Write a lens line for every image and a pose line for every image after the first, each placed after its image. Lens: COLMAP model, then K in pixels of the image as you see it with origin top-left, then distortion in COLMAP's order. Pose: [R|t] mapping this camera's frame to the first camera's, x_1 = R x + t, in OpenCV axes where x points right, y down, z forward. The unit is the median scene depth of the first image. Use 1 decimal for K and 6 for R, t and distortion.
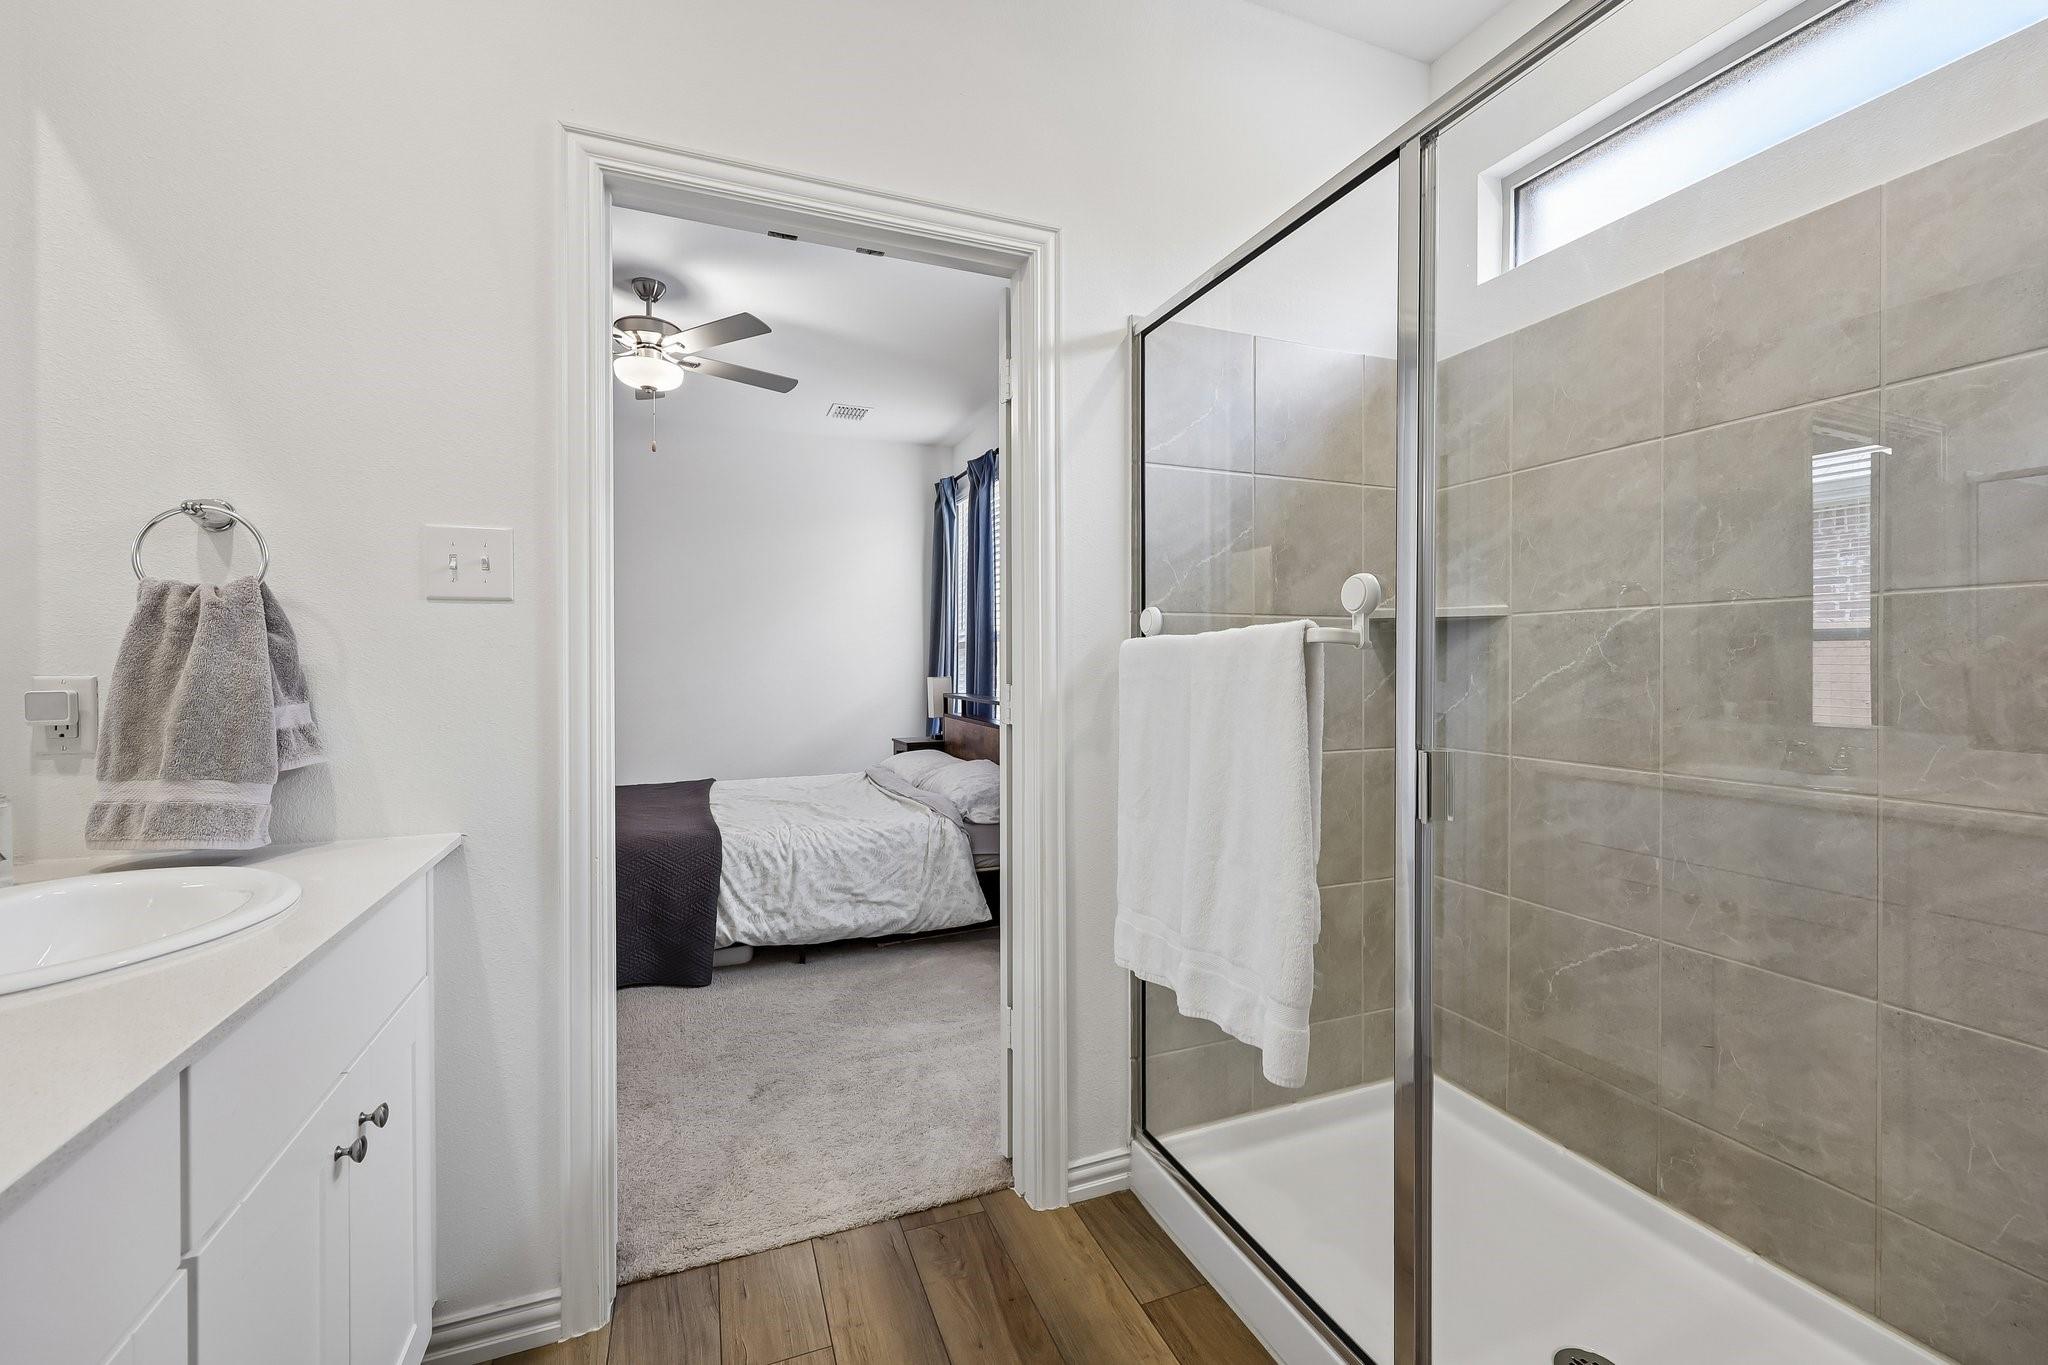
lens RADIAL K [[840.0, 0, 1024.5], [0, 840.0, 668.6], [0, 0, 1]] dist [-0.000094, 0.000101]
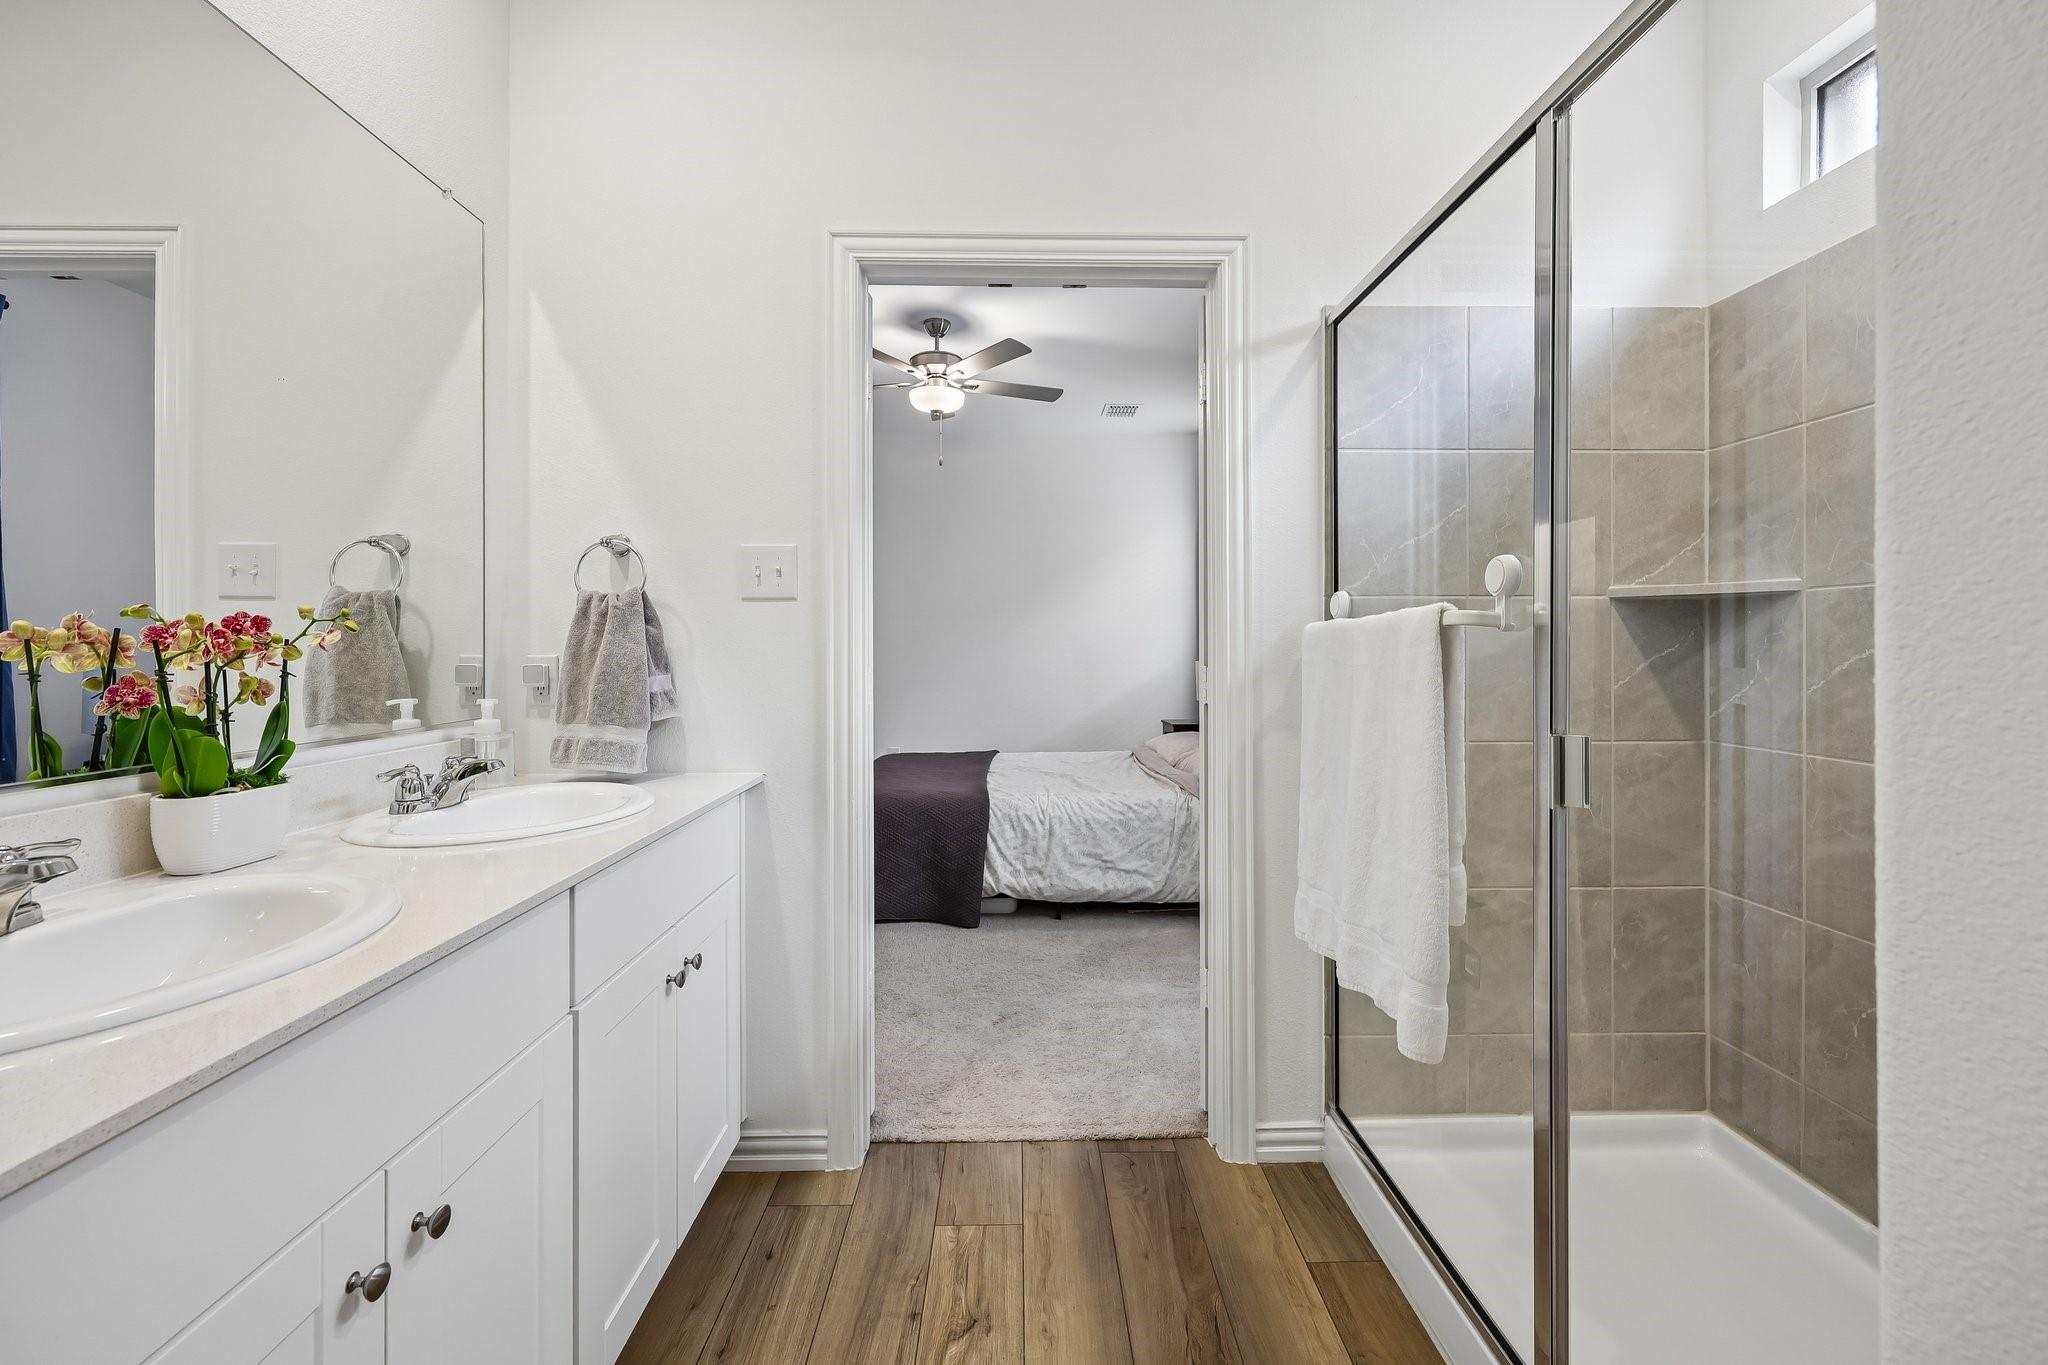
lens RADIAL K [[837.1, 0, 1027.2], [0, 837.1, 649.5], [0, 0, 1]] dist [-0.000864, -0.000214]
pose [[0.935996, 0.000395, -0.352011, 0.151295], [-0.002068, 0.999988, -0.004377, 0.002533], [0.352005, 0.004825, 0.935986, -0.080999]]
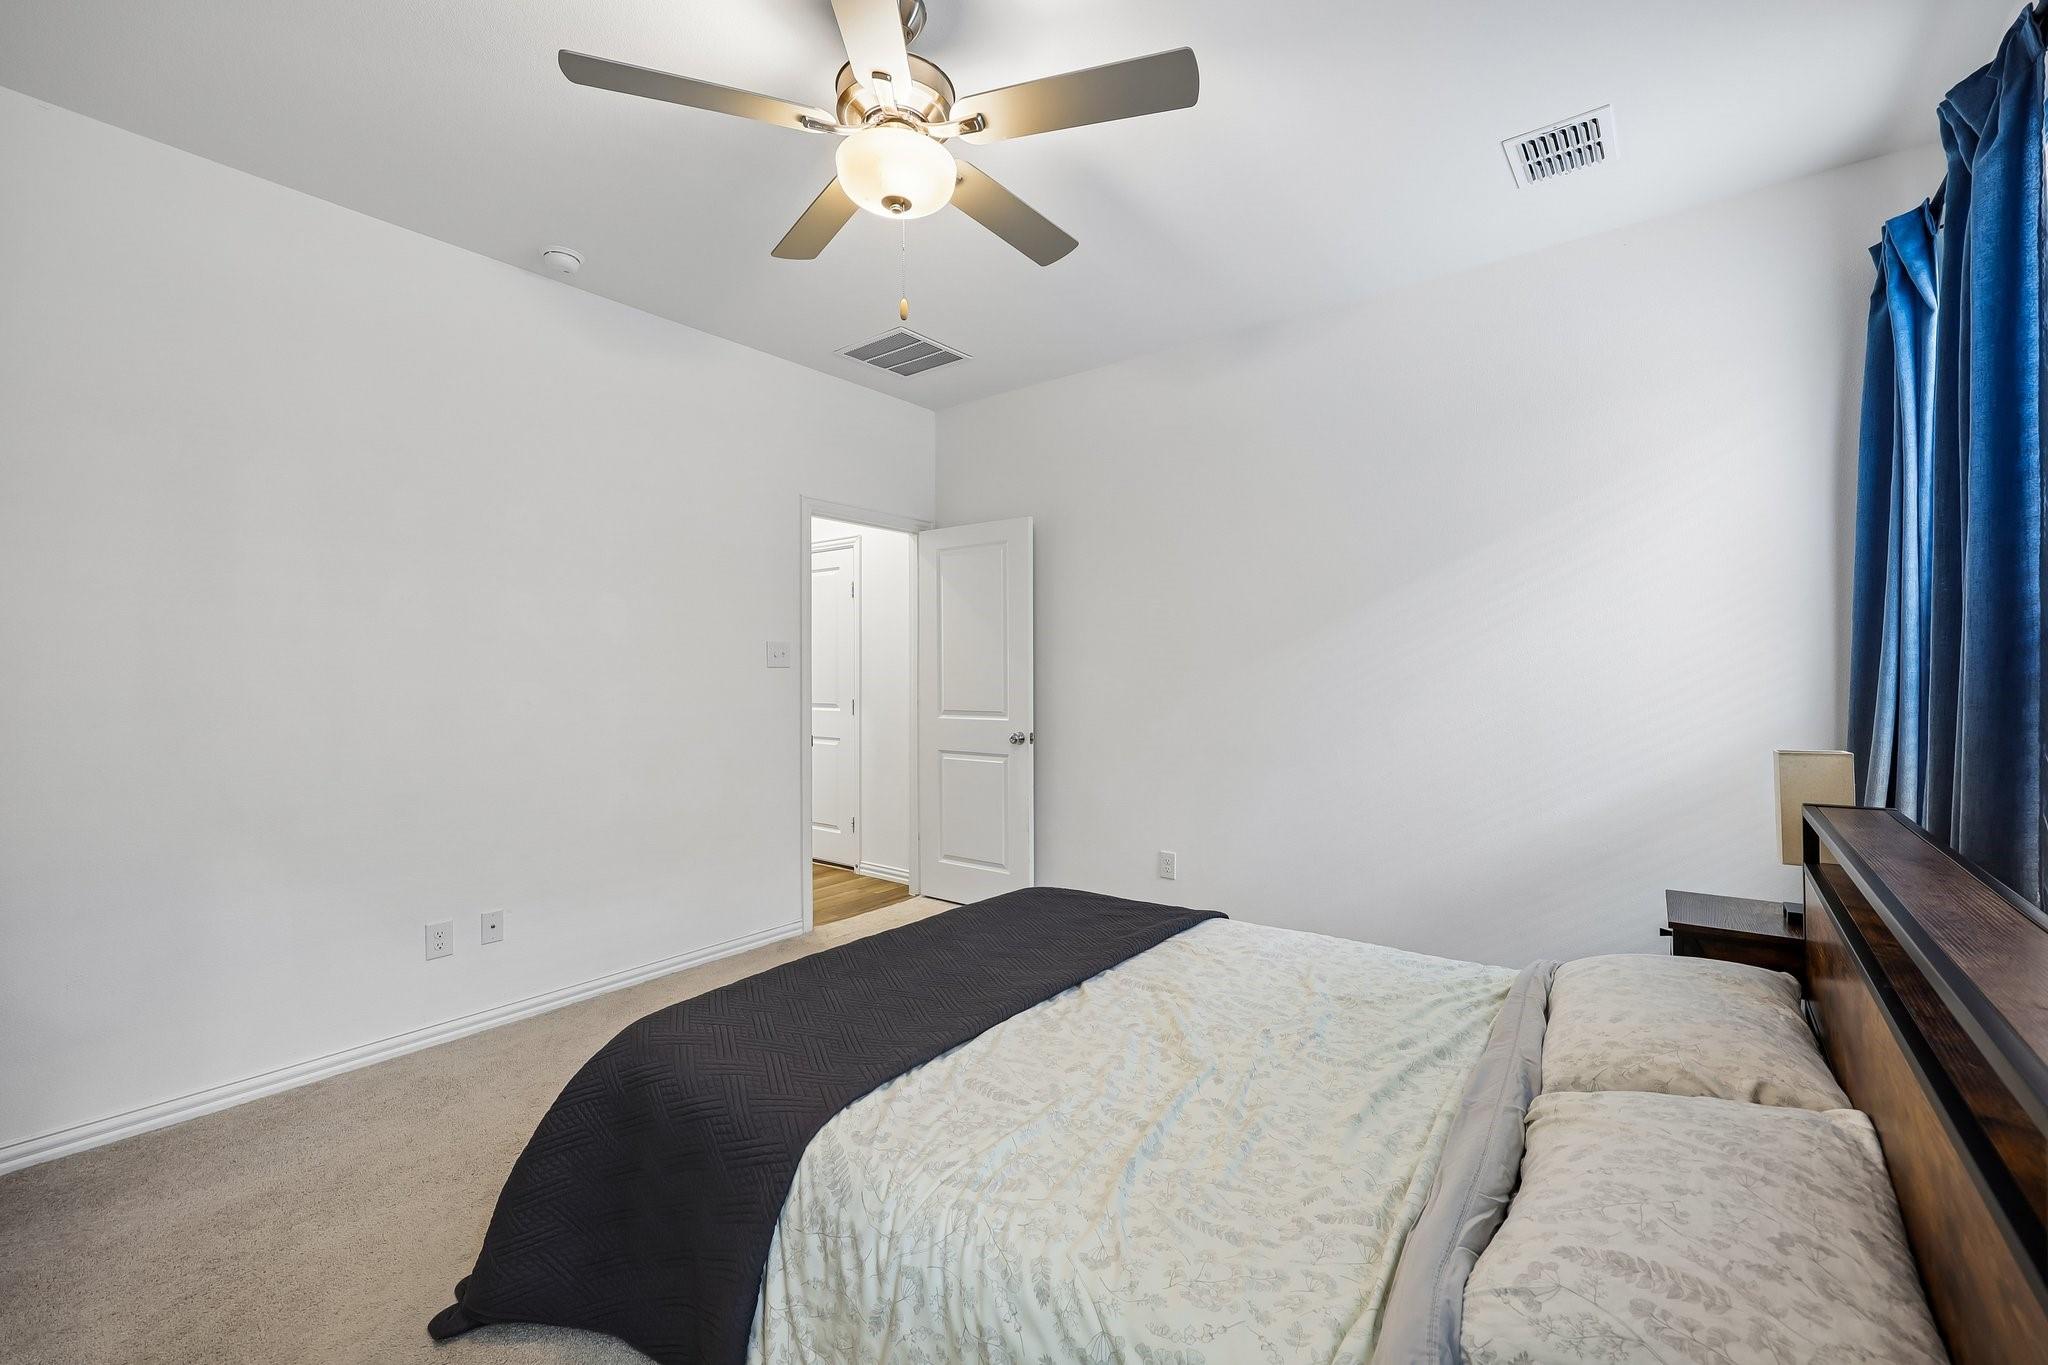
lens RADIAL K [[840.0, 0, 1024.5], [0, 840.0, 668.6], [0, 0, 1]] dist [-0.000094, 0.000101]
pose [[0.498851, 0.000549, -0.866688, 0.118445], [-0.000662, 1.000000, 0.000252, -0.073137], [0.866687, 0.000448, 0.498851, 1.530743]]
